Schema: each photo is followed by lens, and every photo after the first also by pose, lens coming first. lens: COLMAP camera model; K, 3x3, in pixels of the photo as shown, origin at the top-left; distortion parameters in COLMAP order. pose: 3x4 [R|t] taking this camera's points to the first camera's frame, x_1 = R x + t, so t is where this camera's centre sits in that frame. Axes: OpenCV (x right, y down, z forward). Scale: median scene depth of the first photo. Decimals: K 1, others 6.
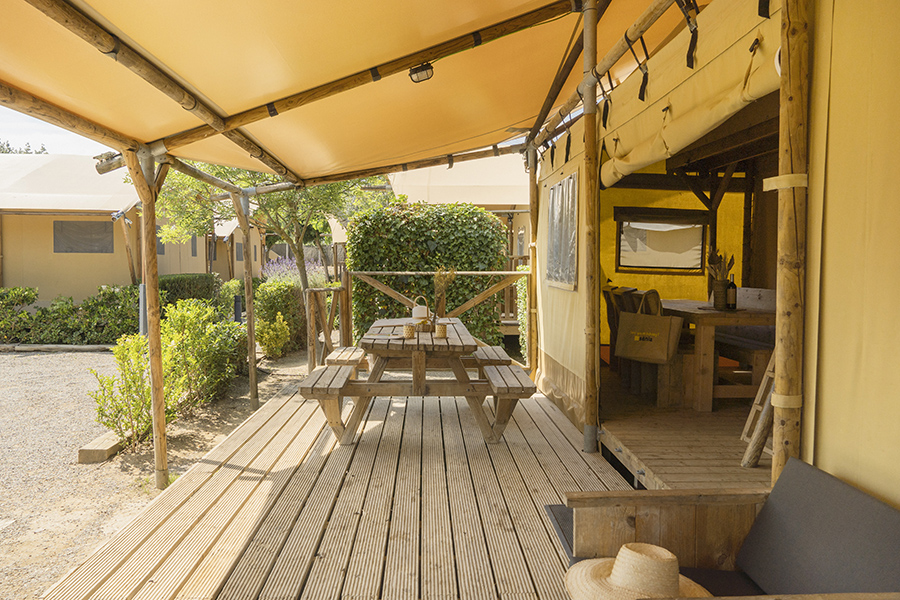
lens RADIAL K [[679.1, 0, 448.7], [0, 679.1, 297.2], [0, 0, 1]] dist [-0.007072, -0.005712]
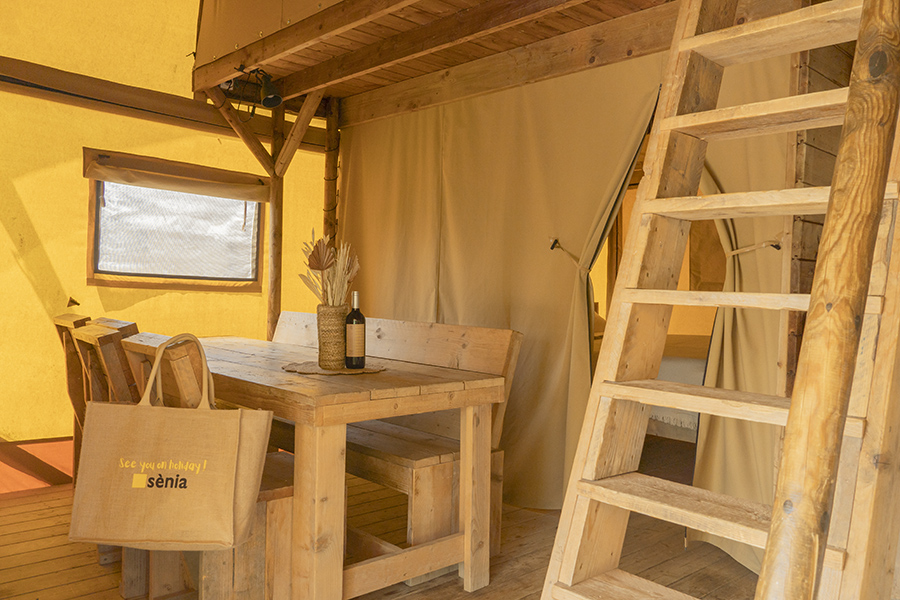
lens RADIAL K [[679.1, 0, 448.7], [0, 679.1, 296.9], [0, 0, 1]] dist [-0.007072, -0.005712]
pose [[0.758222, 0.000452, 0.651997, 0.130401], [0.011265, 0.999841, -0.013793, -0.019089], [-0.651900, 0.017803, 0.758096, 0.481828]]
